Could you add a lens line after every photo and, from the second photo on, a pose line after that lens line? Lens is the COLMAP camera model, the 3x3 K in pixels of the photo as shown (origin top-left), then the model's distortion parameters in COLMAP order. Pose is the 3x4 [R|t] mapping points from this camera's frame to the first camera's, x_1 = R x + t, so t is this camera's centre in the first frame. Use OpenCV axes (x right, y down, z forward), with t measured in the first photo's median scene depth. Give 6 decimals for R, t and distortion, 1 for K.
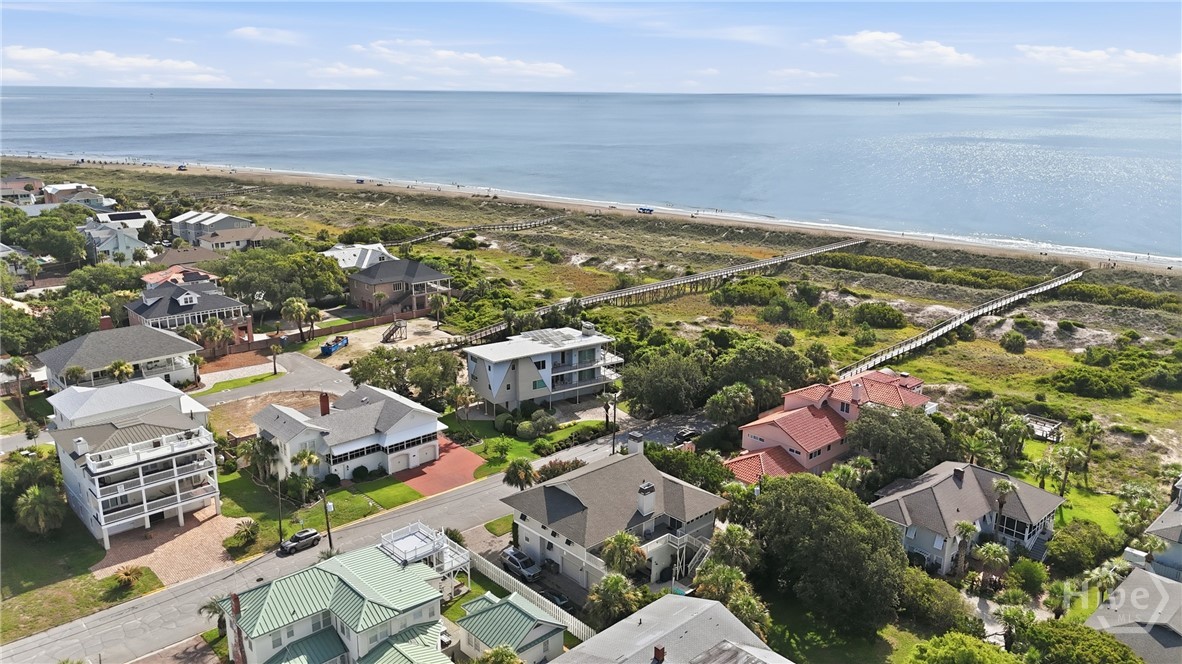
lens RADIAL K [[858.9, 0, 595.5], [0, 858.9, 381.8], [0, 0, 1]] dist [0.121116, -0.118163]
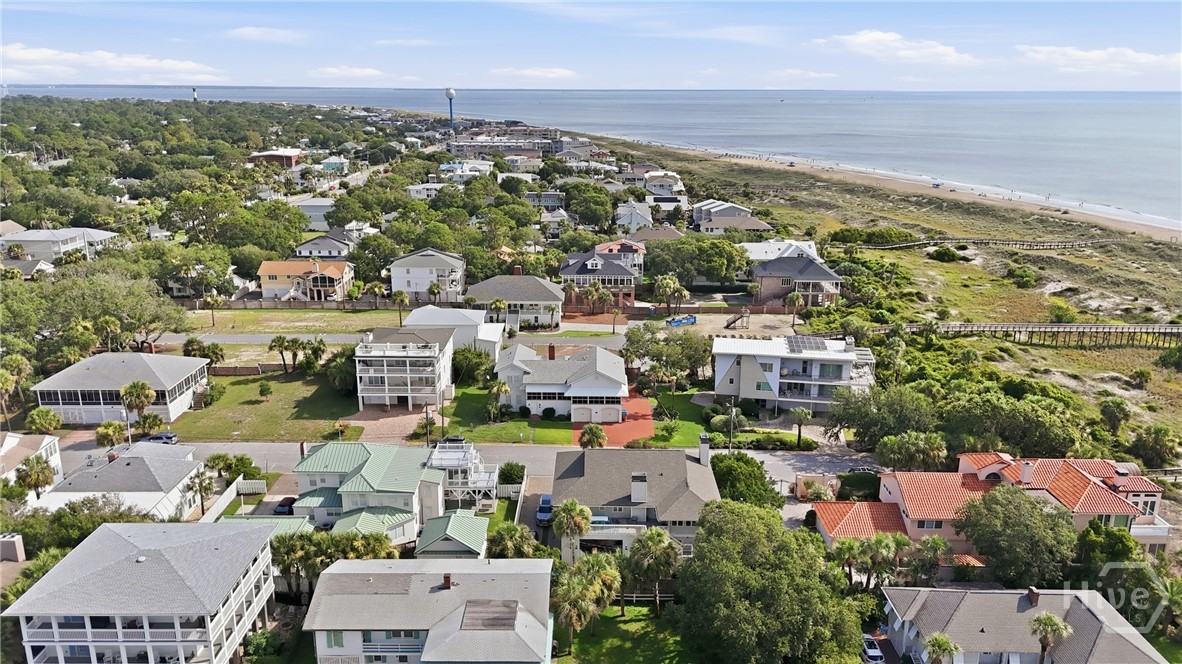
lens RADIAL K [[858.9, 0, 595.5], [0, 858.9, 381.8], [0, 0, 1]] dist [0.121116, -0.118163]
pose [[0.741300, 0.223867, -0.632739, 0.507189], [-0.225687, 0.970981, 0.079131, -0.044222], [0.632092, 0.084141, 0.770312, 0.124516]]
